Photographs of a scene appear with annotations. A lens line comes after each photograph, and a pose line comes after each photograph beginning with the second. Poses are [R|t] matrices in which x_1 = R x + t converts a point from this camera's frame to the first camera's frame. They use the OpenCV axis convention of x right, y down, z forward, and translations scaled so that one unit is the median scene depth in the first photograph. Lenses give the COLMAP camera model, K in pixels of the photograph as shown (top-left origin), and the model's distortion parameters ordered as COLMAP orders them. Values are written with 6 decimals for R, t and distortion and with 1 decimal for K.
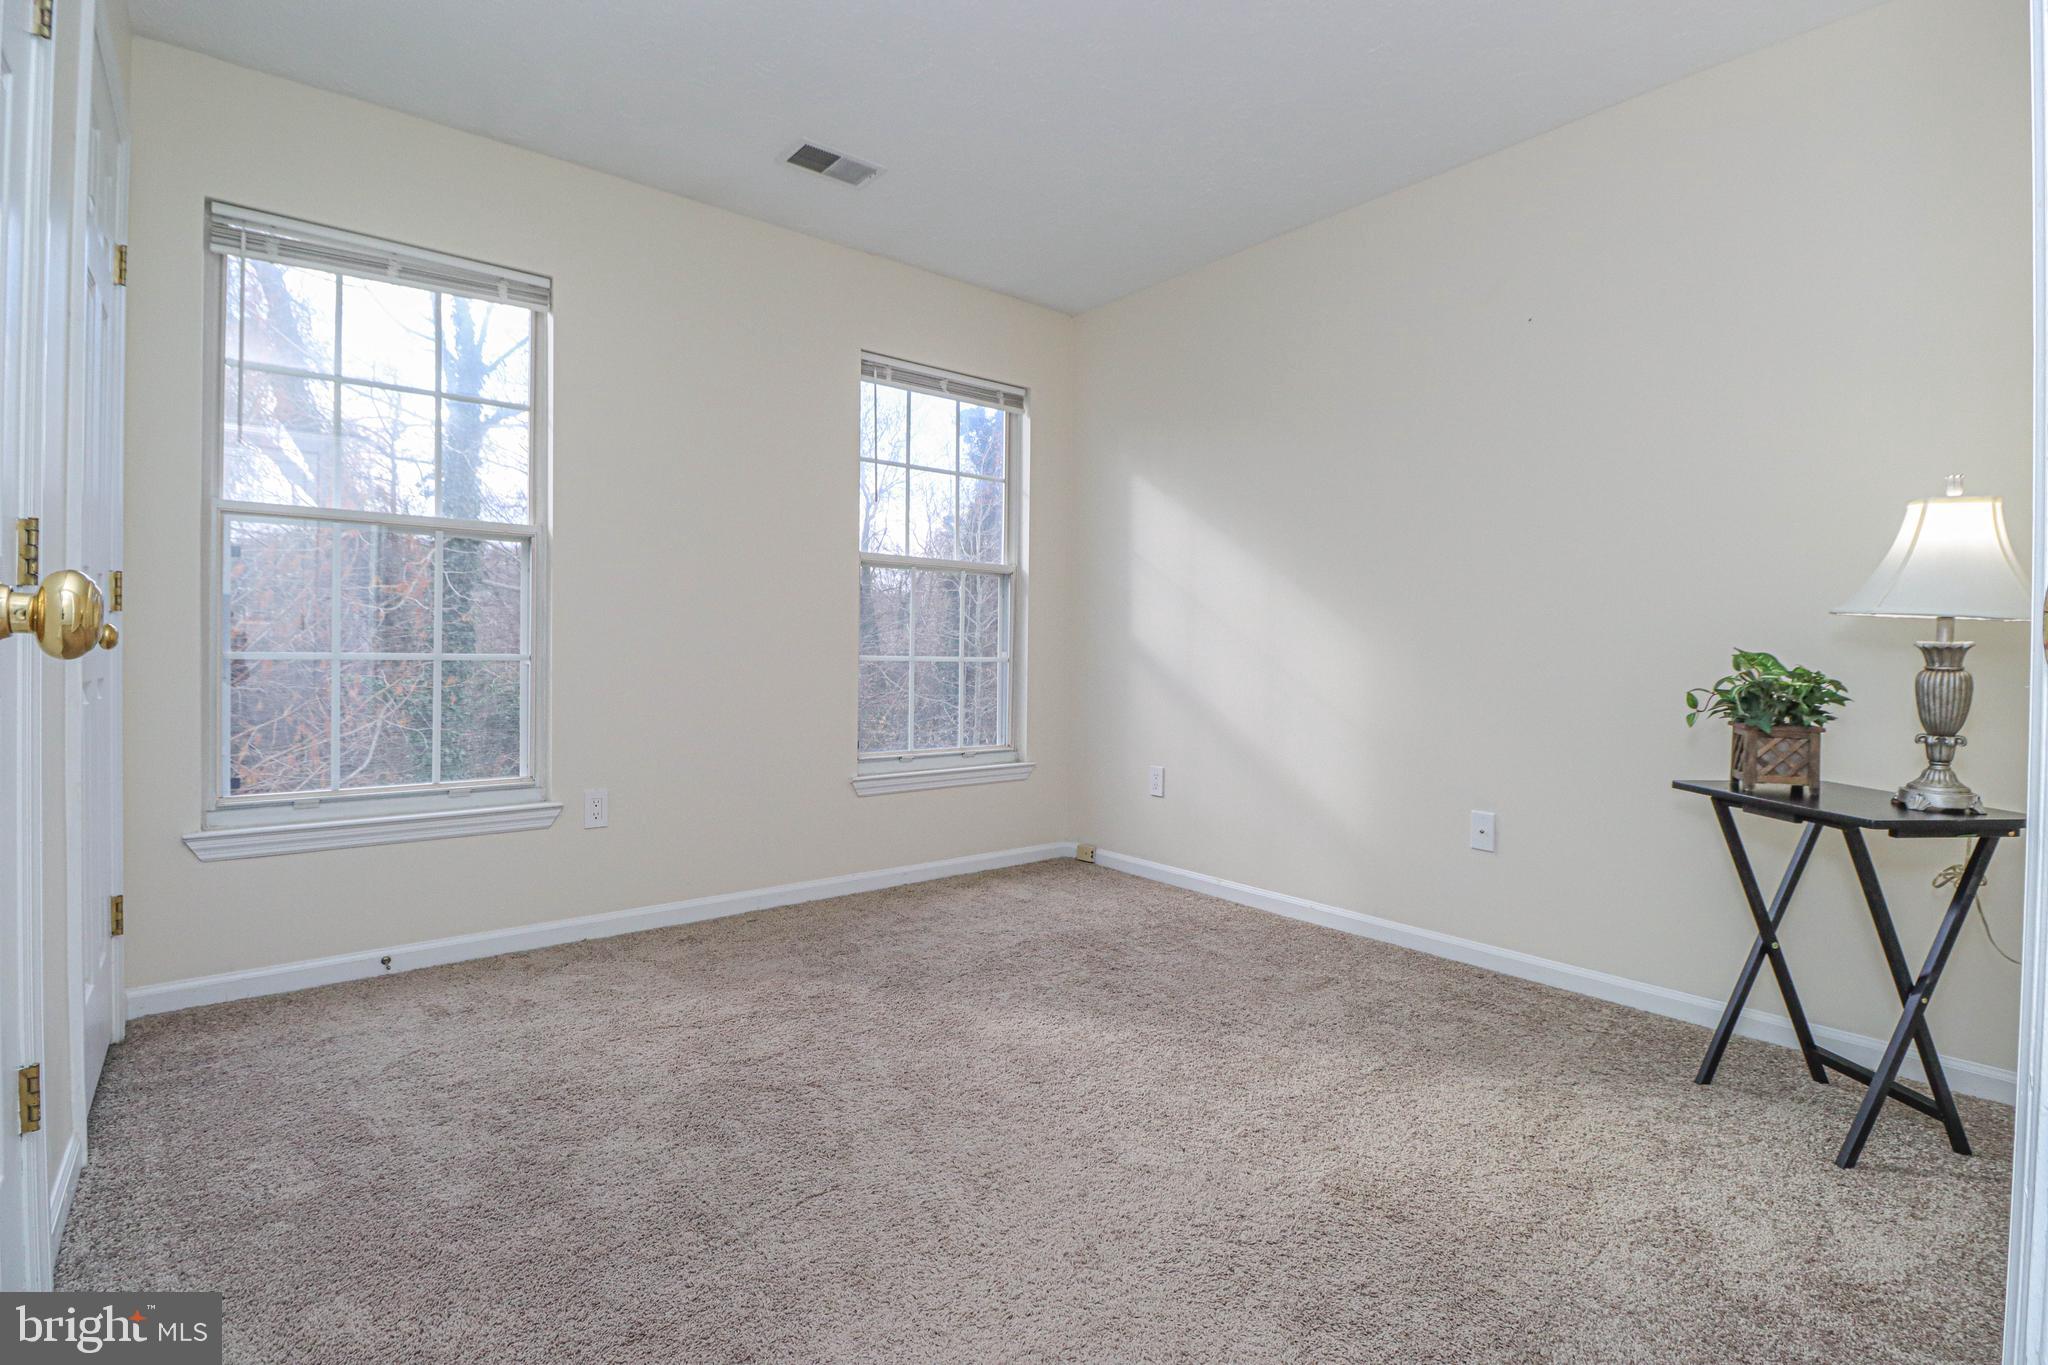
lens RADIAL K [[961.8, 0, 1023.0], [0, 961.8, 673.3], [0, 0, 1]] dist [0.000937, -0.000250]
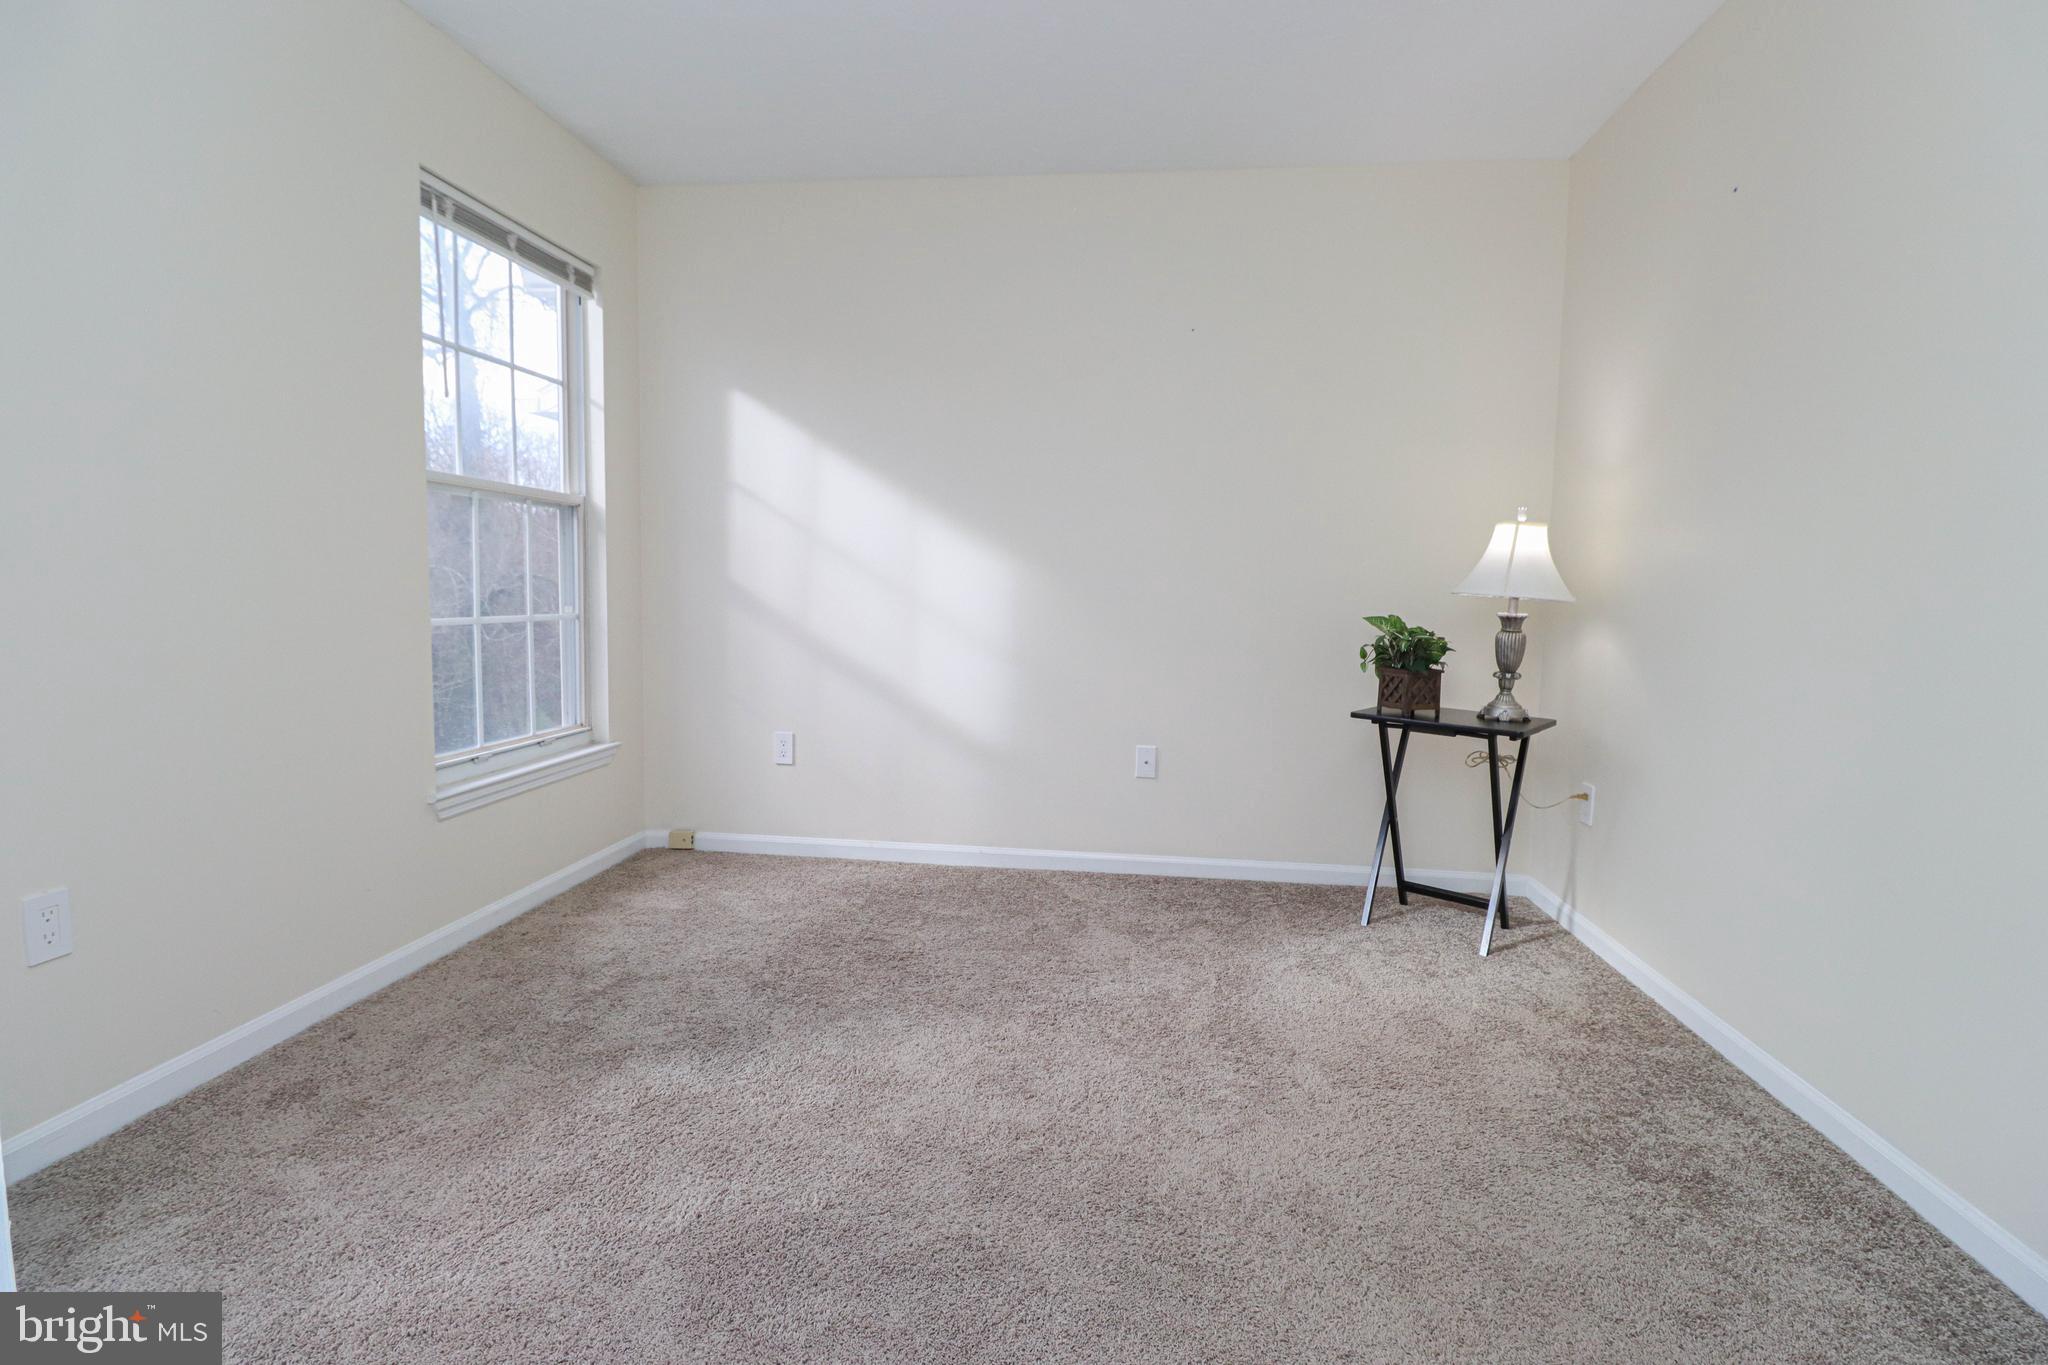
lens RADIAL K [[980.8, 0, 1032.3], [0, 980.8, 672.9], [0, 0, 1]] dist [0.001650, 0.000011]
pose [[0.719031, -0.068971, 0.691547, -0.449325], [0.008974, 0.995902, 0.089995, -0.054450], [-0.694920, -0.058503, 0.716704, 0.242603]]
